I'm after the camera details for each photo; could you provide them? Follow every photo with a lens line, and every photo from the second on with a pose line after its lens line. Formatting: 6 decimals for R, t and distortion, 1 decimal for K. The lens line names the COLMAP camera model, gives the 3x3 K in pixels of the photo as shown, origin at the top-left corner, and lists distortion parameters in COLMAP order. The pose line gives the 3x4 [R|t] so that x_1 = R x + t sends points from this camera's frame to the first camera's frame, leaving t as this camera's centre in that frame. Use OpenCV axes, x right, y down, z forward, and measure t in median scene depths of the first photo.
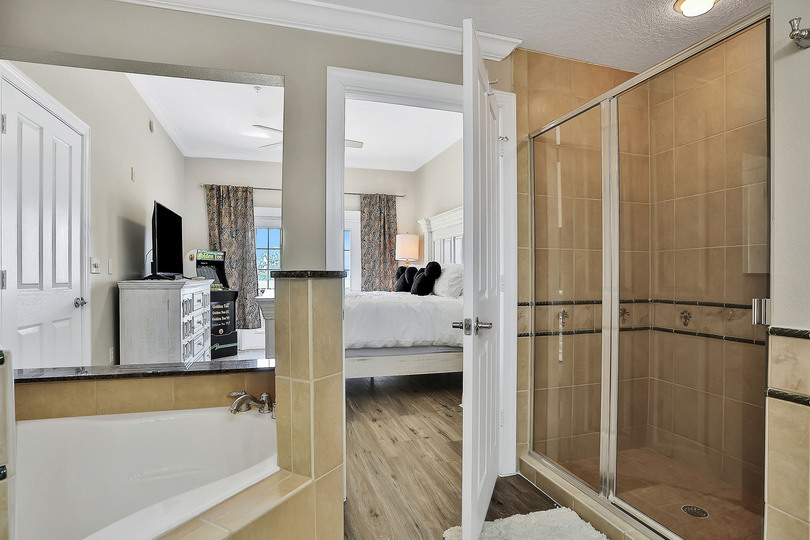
lens RADIAL K [[421.8, 0, 404.3], [0, 421.8, 282.3], [0, 0, 1]] dist [-0.088402, 0.040835]
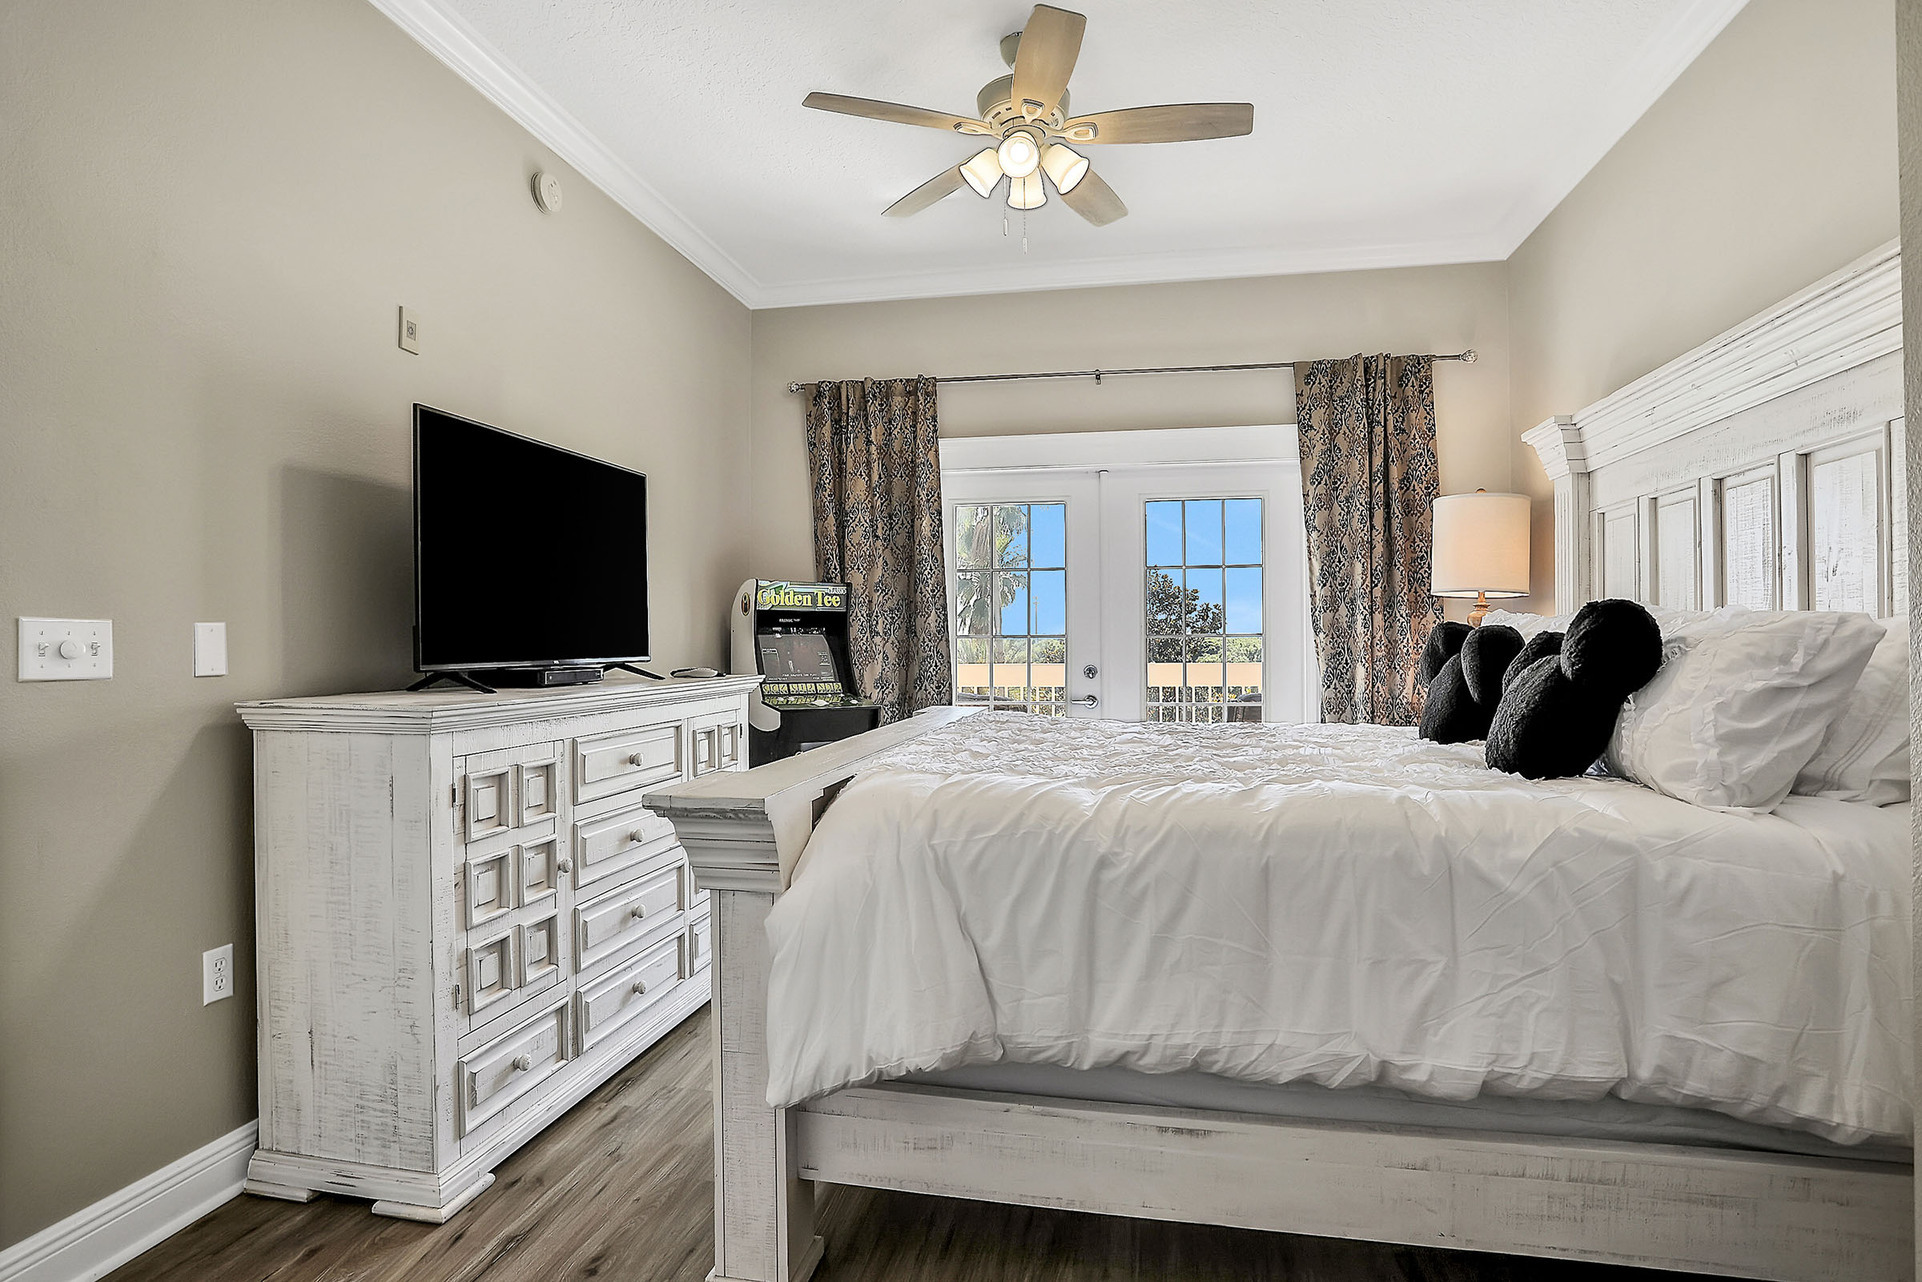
lens RADIAL K [[1000.8, 0, 959.4], [0, 1000.8, 670.1], [0, 0, 1]] dist [-0.088402, 0.040835]
pose [[0.881322, 0.007371, -0.472458, 0.010642], [0.000484, 0.999864, 0.016503, -0.018616], [0.472516, -0.014774, 0.881198, 0.348295]]
